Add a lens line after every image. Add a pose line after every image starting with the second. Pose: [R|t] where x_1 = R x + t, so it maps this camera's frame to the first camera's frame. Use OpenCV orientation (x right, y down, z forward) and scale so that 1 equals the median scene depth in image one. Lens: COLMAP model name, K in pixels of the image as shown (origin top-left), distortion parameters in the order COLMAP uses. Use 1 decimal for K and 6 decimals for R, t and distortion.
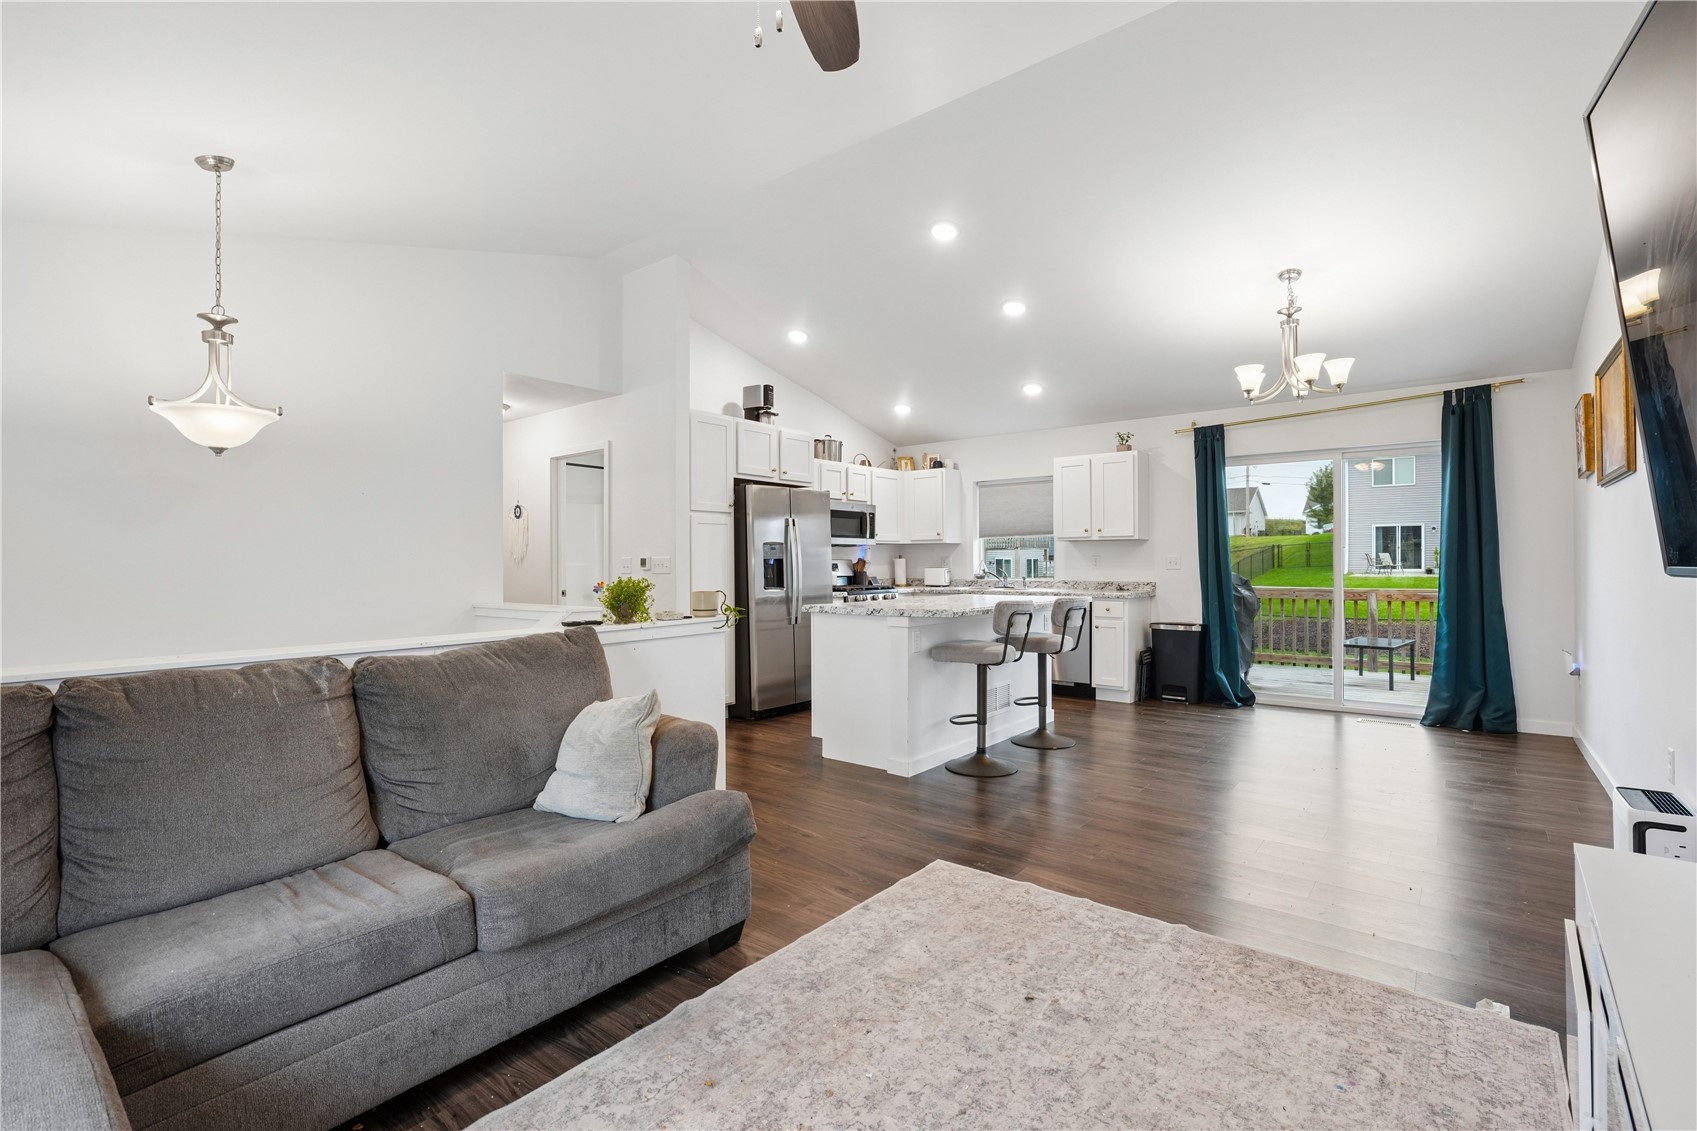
lens RADIAL K [[769.7, 0, 852.0], [0, 769.7, 559.9], [0, 0, 1]] dist [-0.003281, 0.000233]
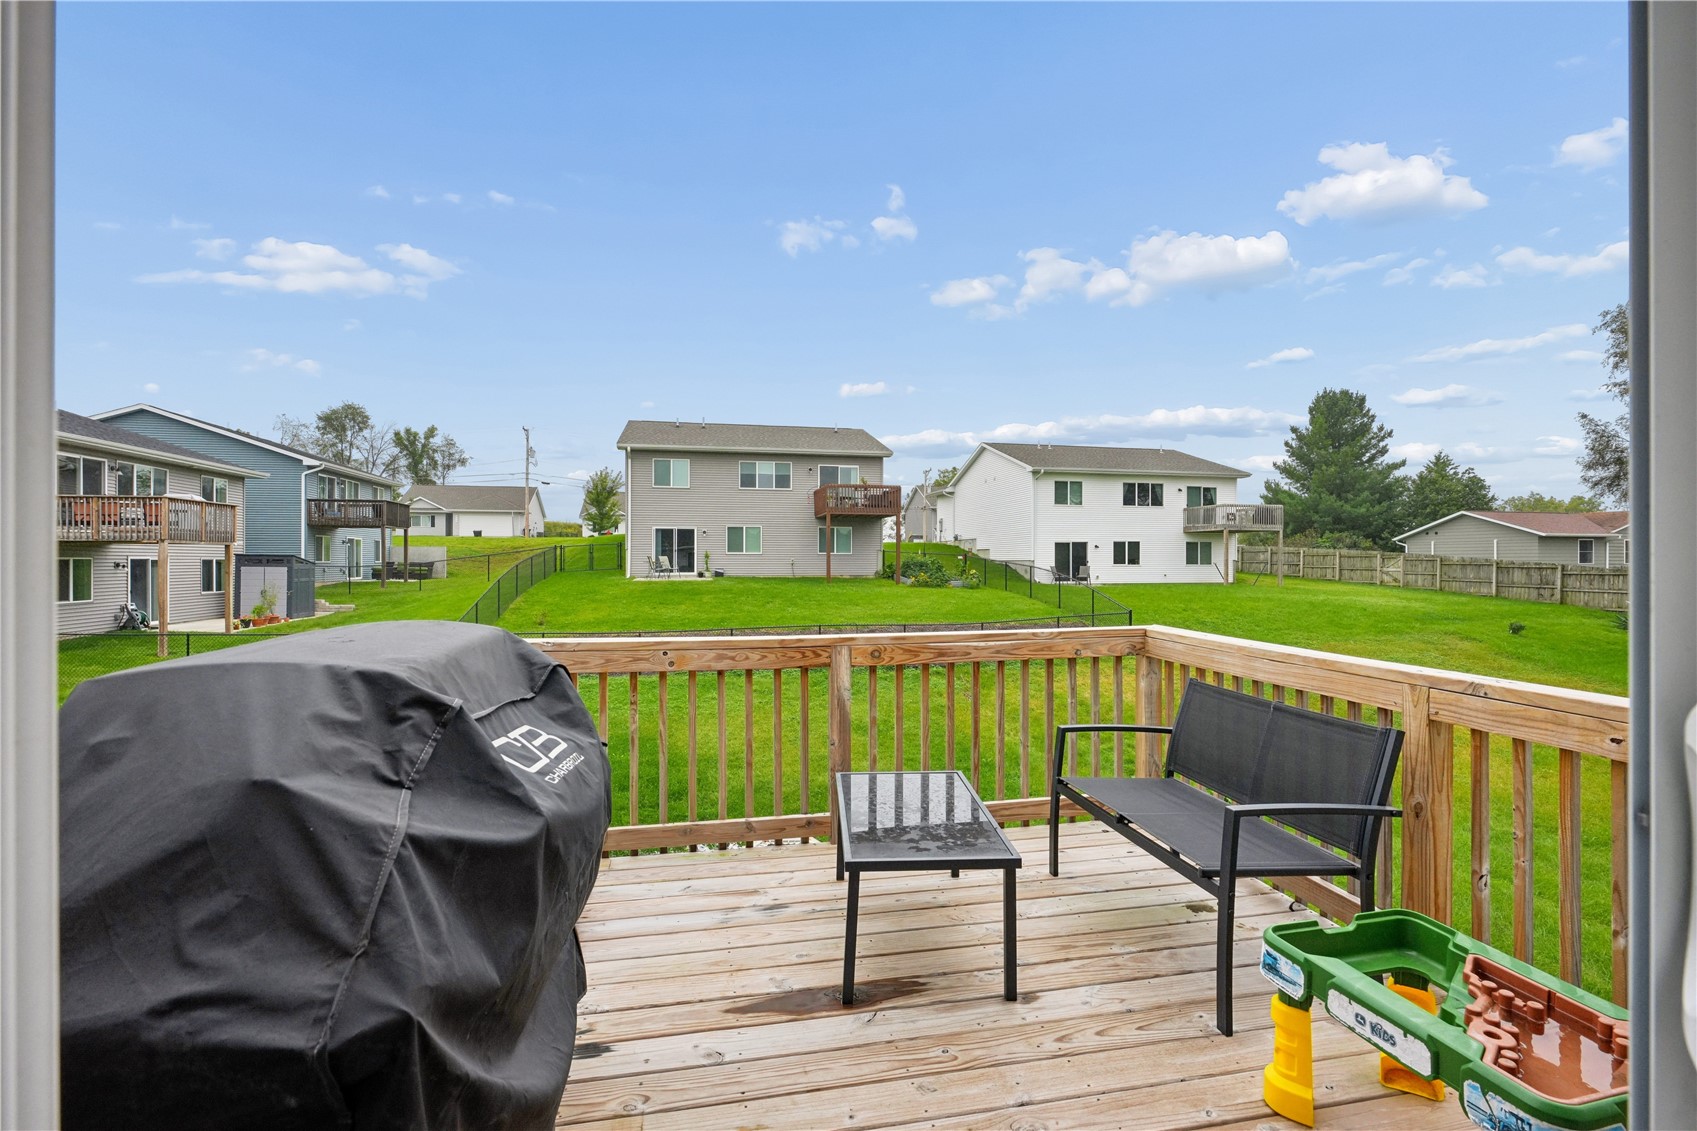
lens RADIAL K [[769.7, 0, 852.0], [0, 769.7, 559.9], [0, 0, 1]] dist [-0.003281, 0.000233]
pose [[0.639879, 0.007009, 0.768444, 0.486303], [-0.004837, 0.999975, -0.005094, -0.001435], [-0.768461, -0.000457, 0.639897, 0.968597]]
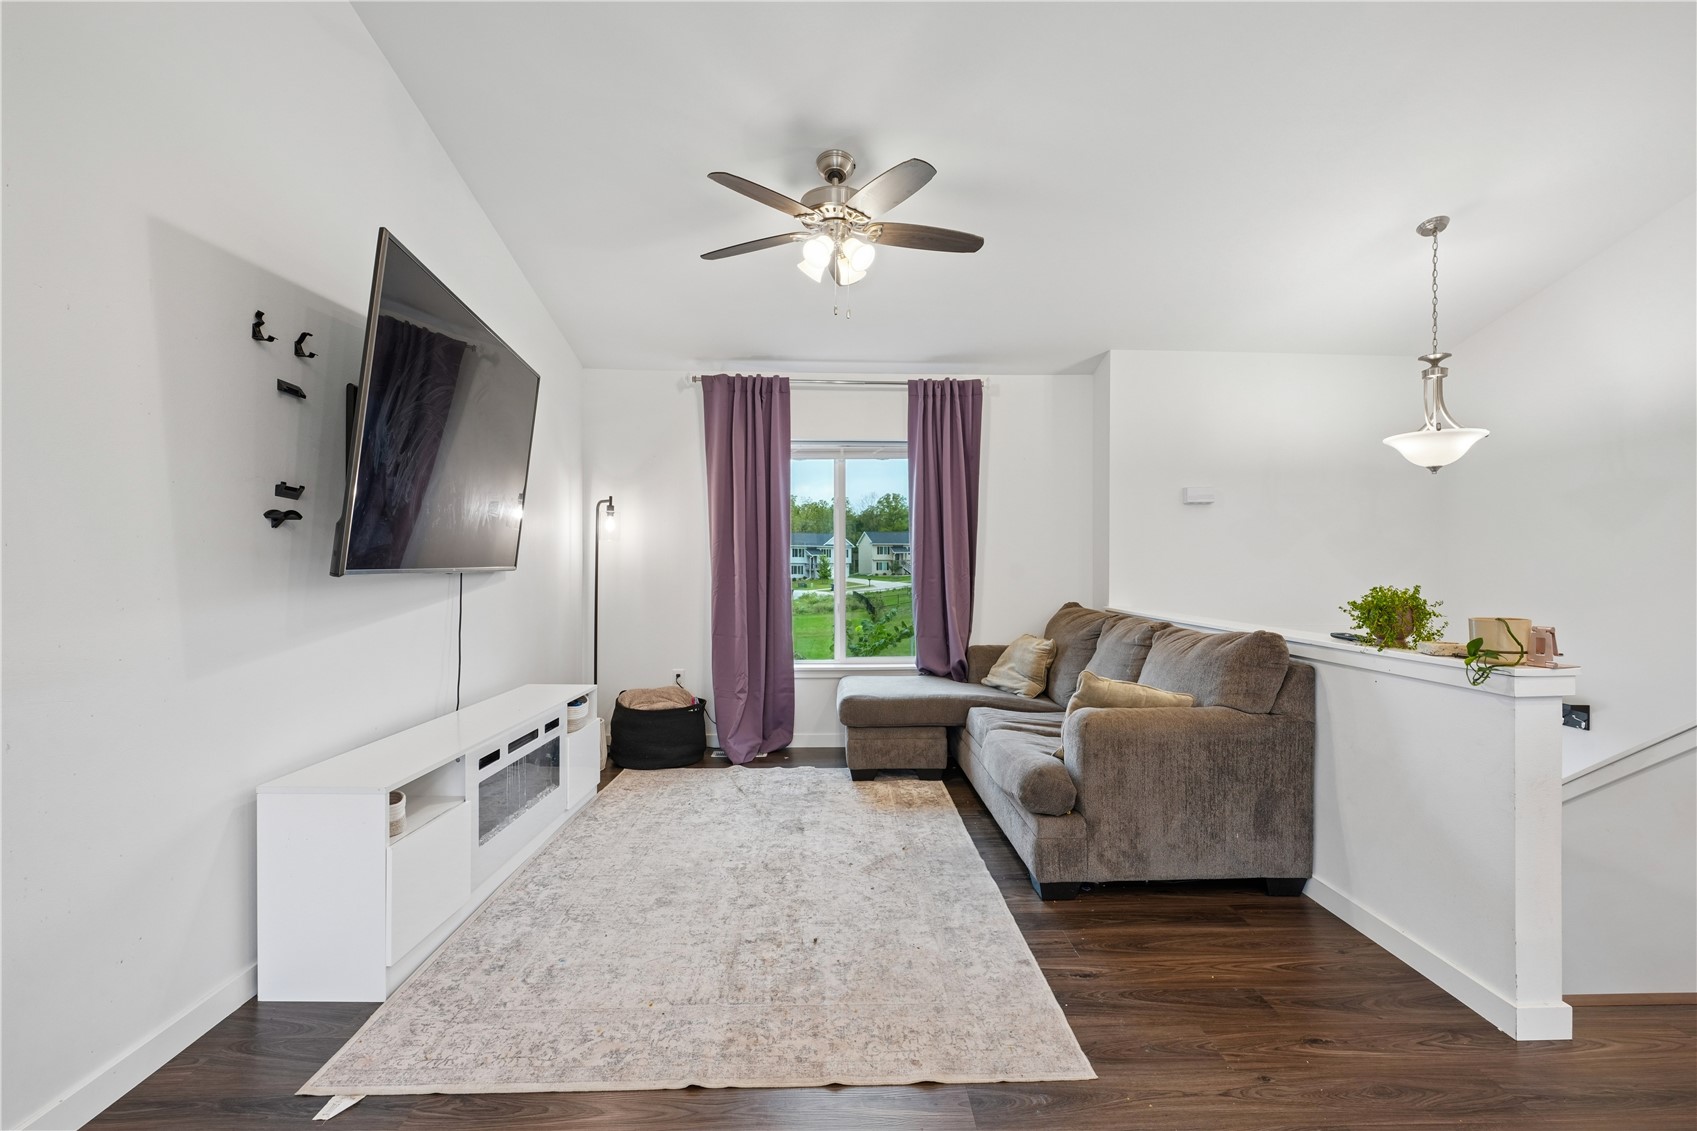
lens RADIAL K [[766.7, 0, 851.1], [0, 766.7, 563.7], [0, 0, 1]] dist [-0.005714, 0.001225]
pose [[-0.761981, 0.004278, -0.647585, 0.298924], [0.004058, 0.999990, 0.001831, -0.001151], [0.647587, -0.001233, -0.761991, 0.628929]]
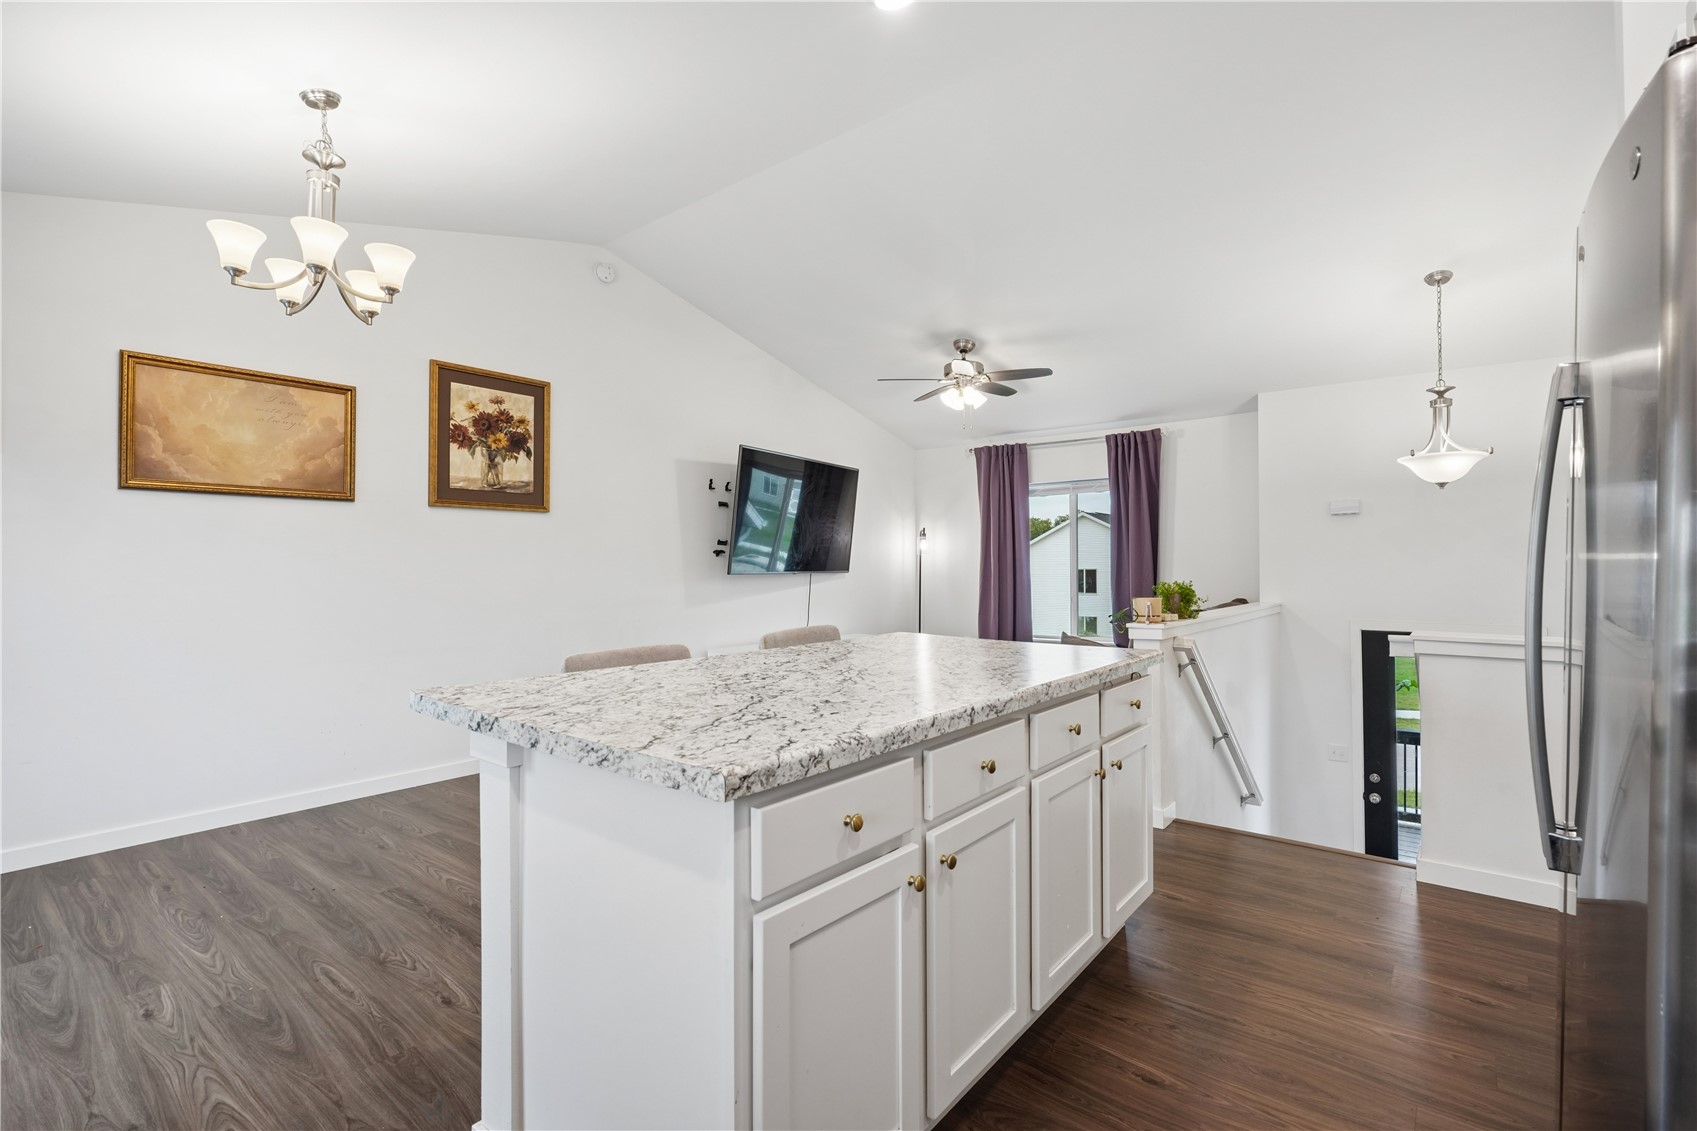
lens RADIAL K [[766.7, 0, 851.1], [0, 766.7, 563.7], [0, 0, 1]] dist [-0.005714, 0.001225]
pose [[-0.999974, 0.007111, 0.000920, 0.112424], [0.007105, 0.999955, -0.006347, -0.001439], [-0.000965, -0.006340, -0.999979, 1.130501]]
